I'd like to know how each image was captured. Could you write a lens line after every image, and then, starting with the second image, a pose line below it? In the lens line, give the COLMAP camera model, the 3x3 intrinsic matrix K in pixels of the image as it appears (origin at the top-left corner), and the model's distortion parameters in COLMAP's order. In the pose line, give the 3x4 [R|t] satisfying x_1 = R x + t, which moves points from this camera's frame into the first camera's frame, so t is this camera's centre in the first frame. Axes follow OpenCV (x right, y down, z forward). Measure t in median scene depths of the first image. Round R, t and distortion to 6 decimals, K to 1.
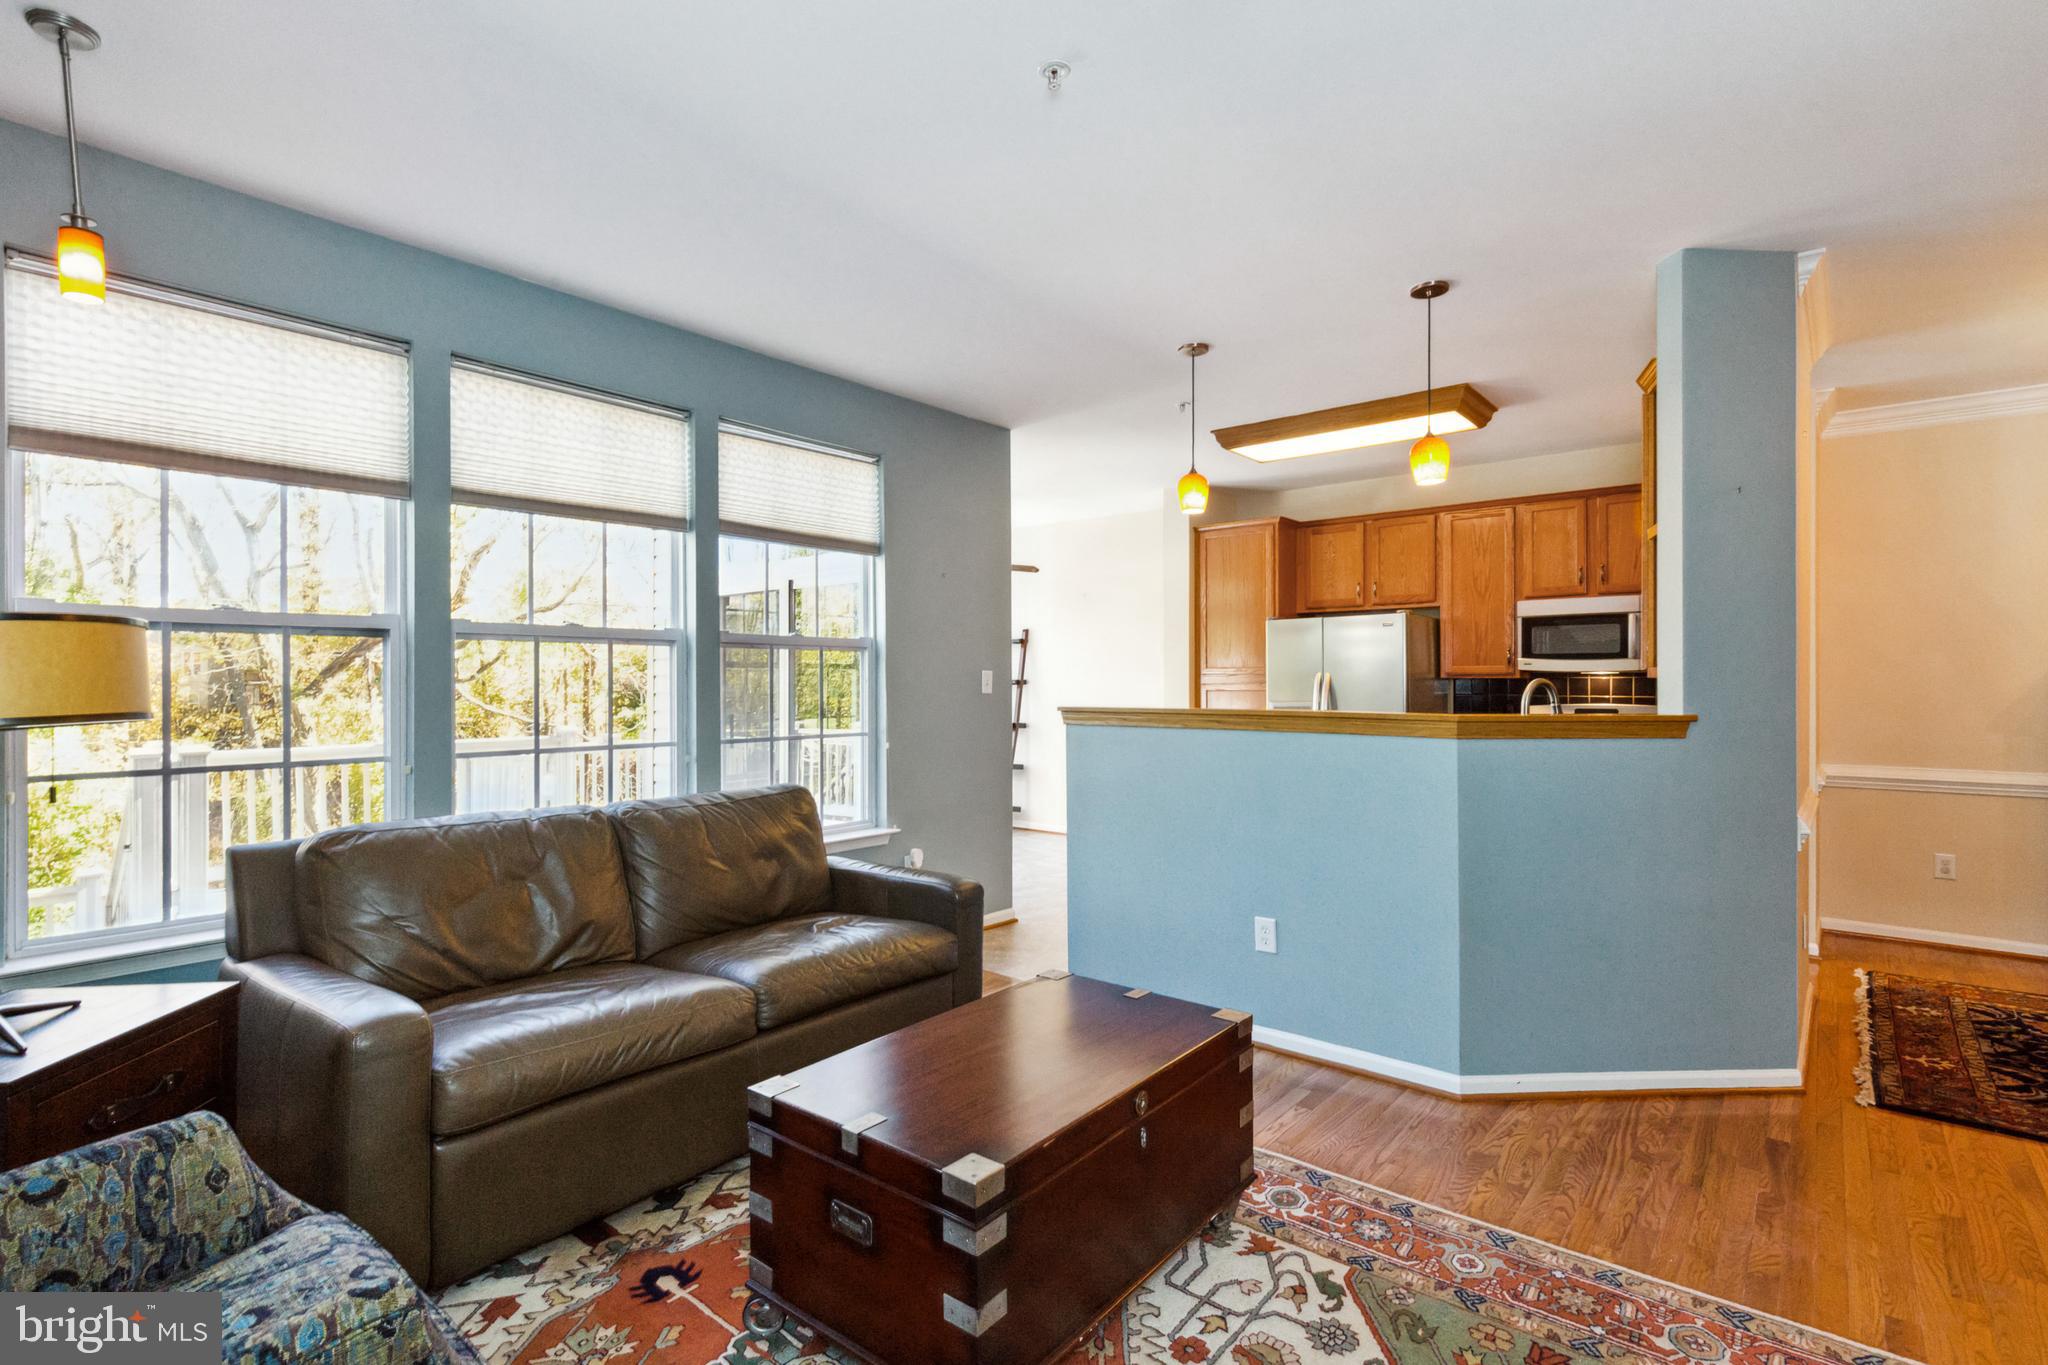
lens RADIAL K [[968.8, 0, 1039.4], [0, 968.8, 686.1], [0, 0, 1]] dist [0.001321, 0.000322]
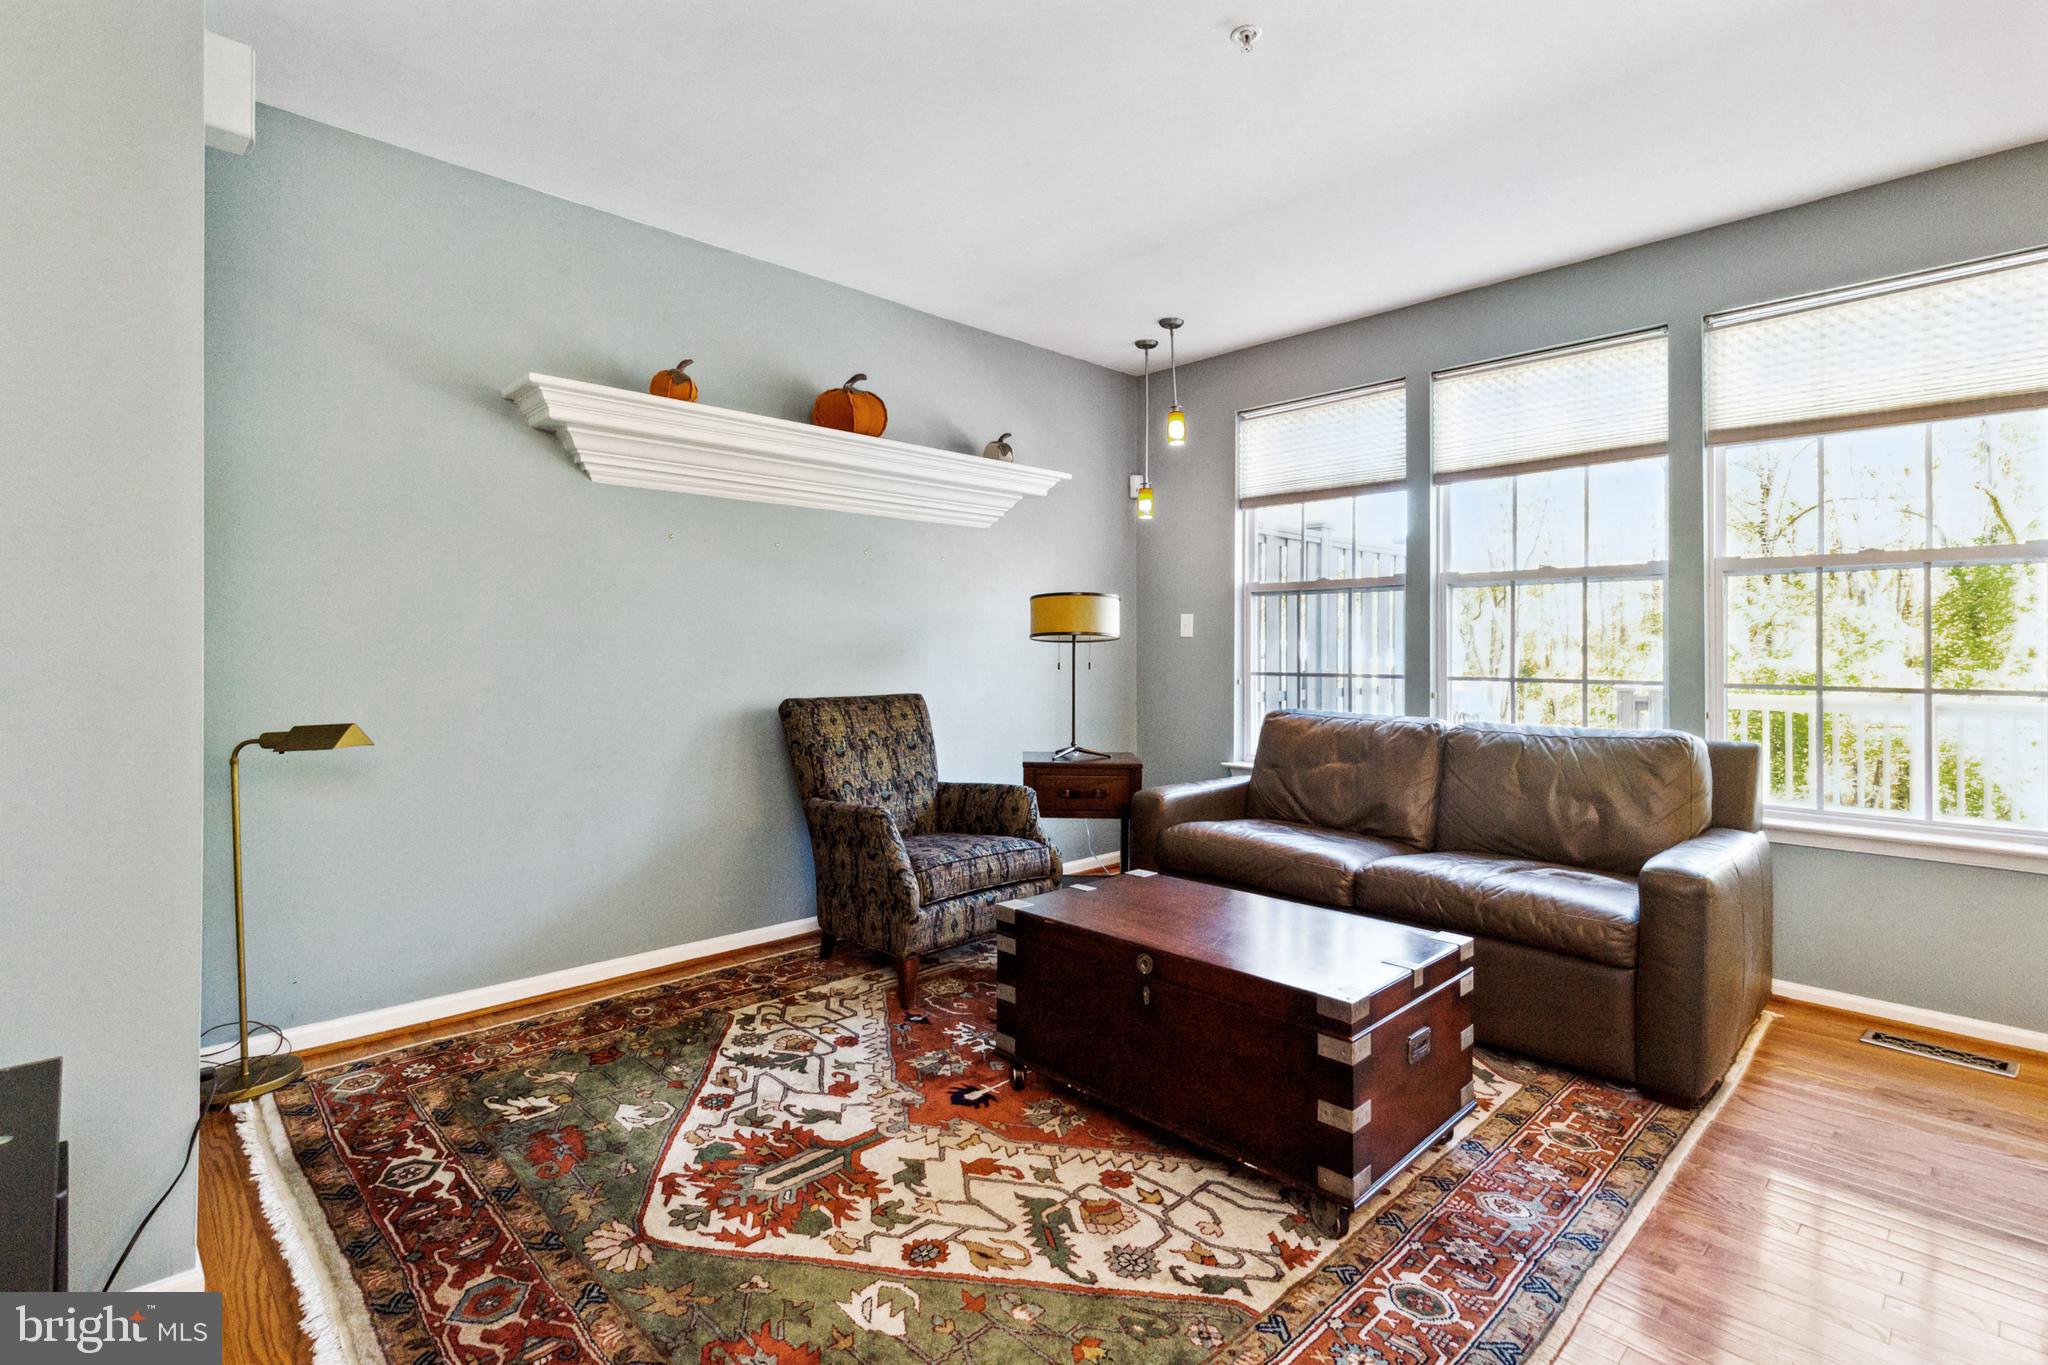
lens RADIAL K [[965.1, 0, 1018.9], [0, 965.1, 644.7], [0, 0, 1]] dist [0.024114, 0.000033]
pose [[-0.115844, 0.001348, -0.993266, 0.797274], [-0.006361, 0.999978, 0.002099, 0.030717], [0.993247, 0.006562, -0.115833, 0.617412]]
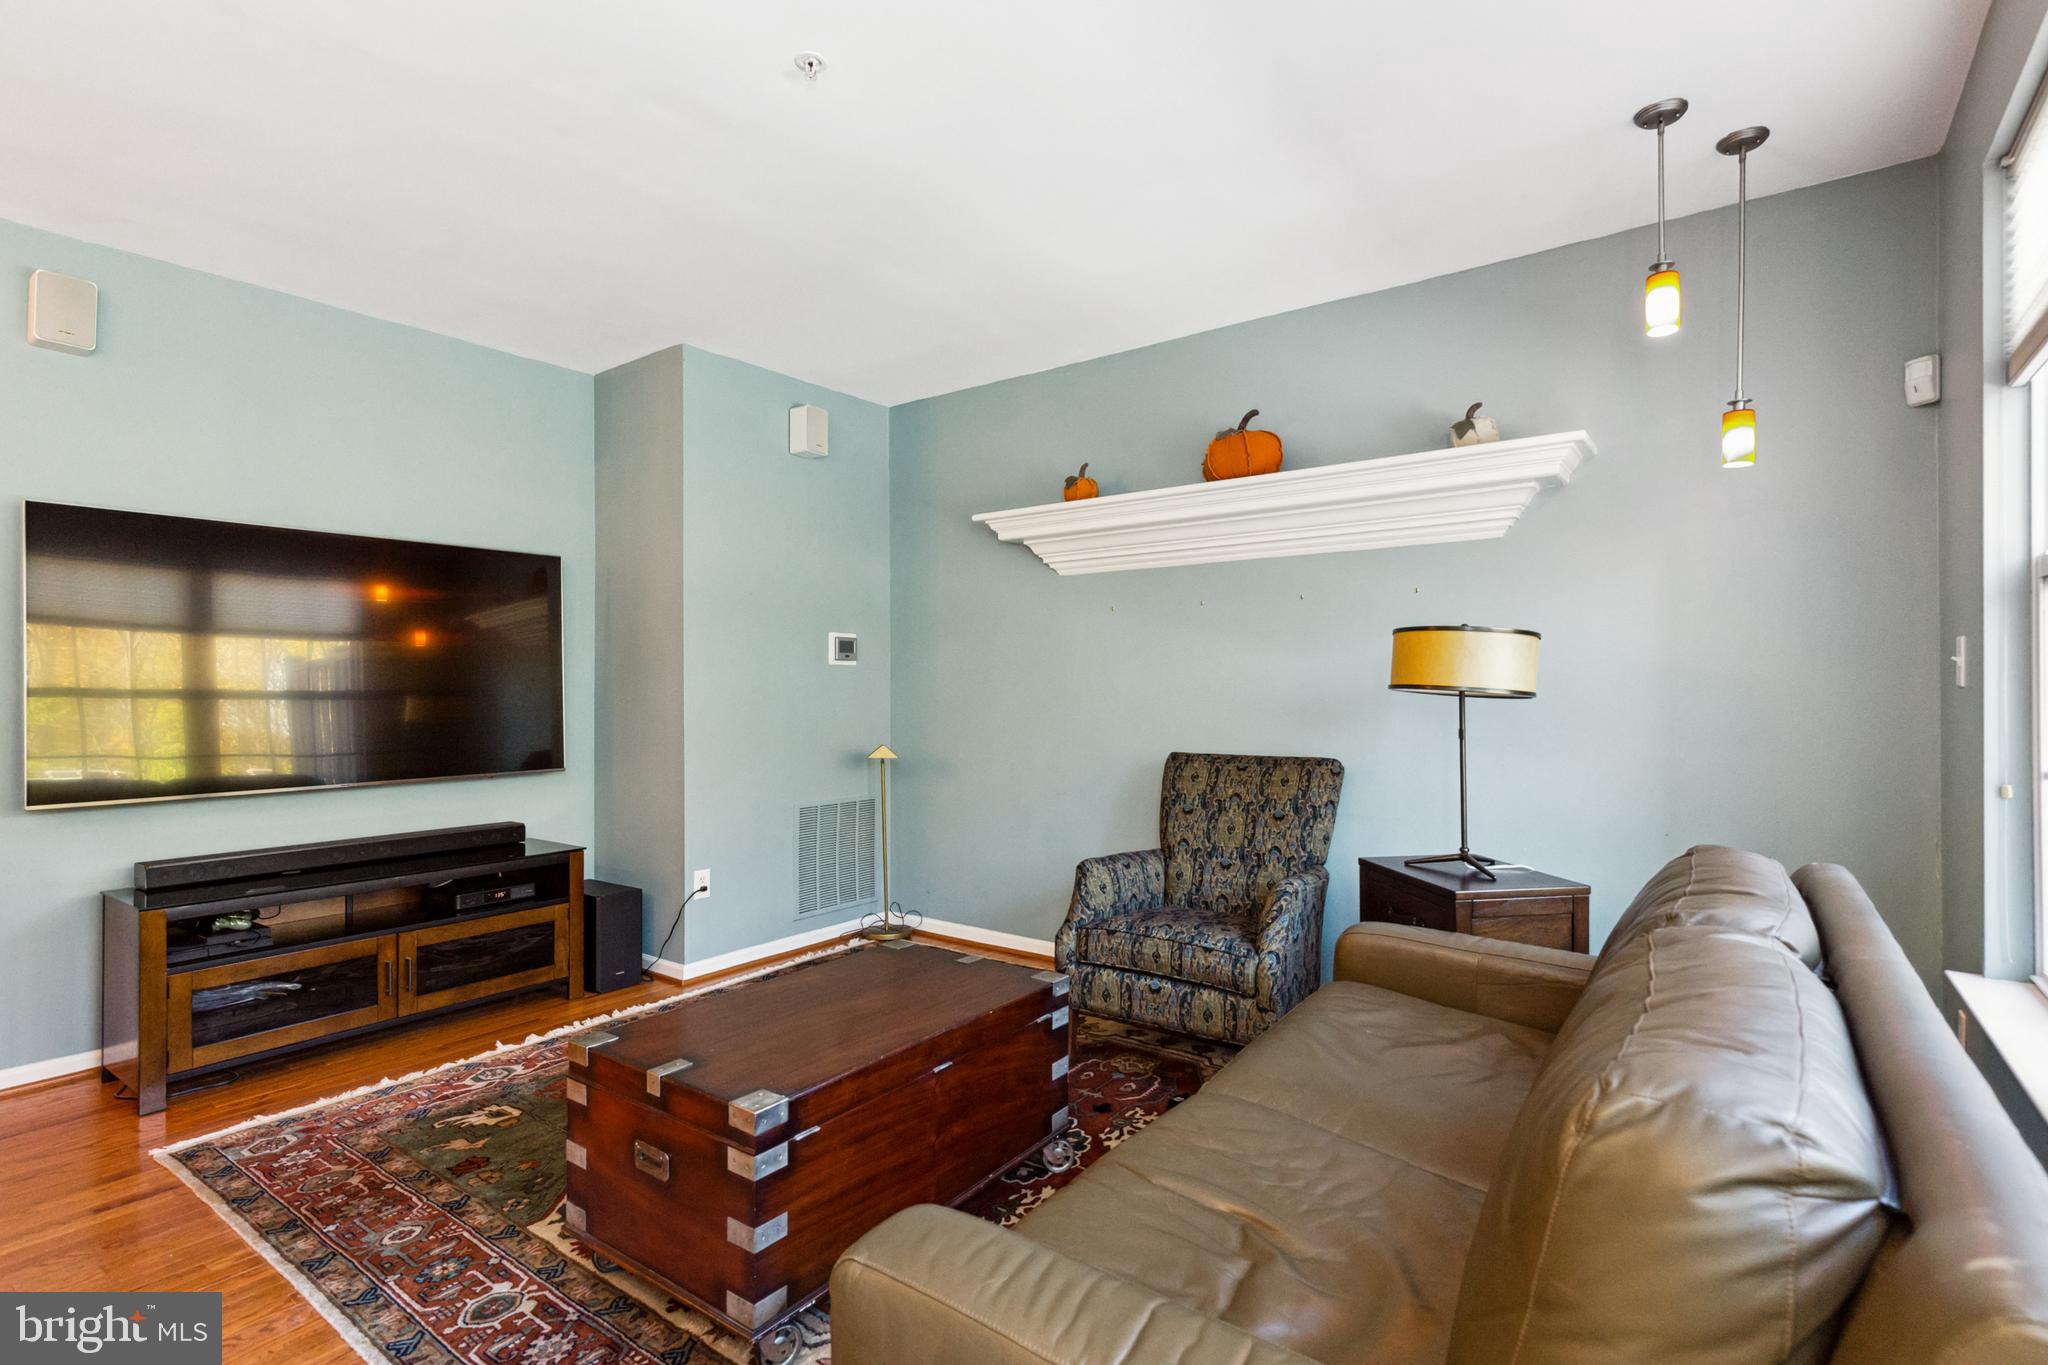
lens RADIAL K [[983.3, 0, 1051.1], [0, 983.3, 681.4], [0, 0, 1]] dist [0.012587, -0.000124]
pose [[-0.998077, 0.003728, -0.061881, -0.121410], [0.004037, 0.999980, -0.004881, 0.016459], [0.061862, -0.005121, -0.998072, 1.451056]]
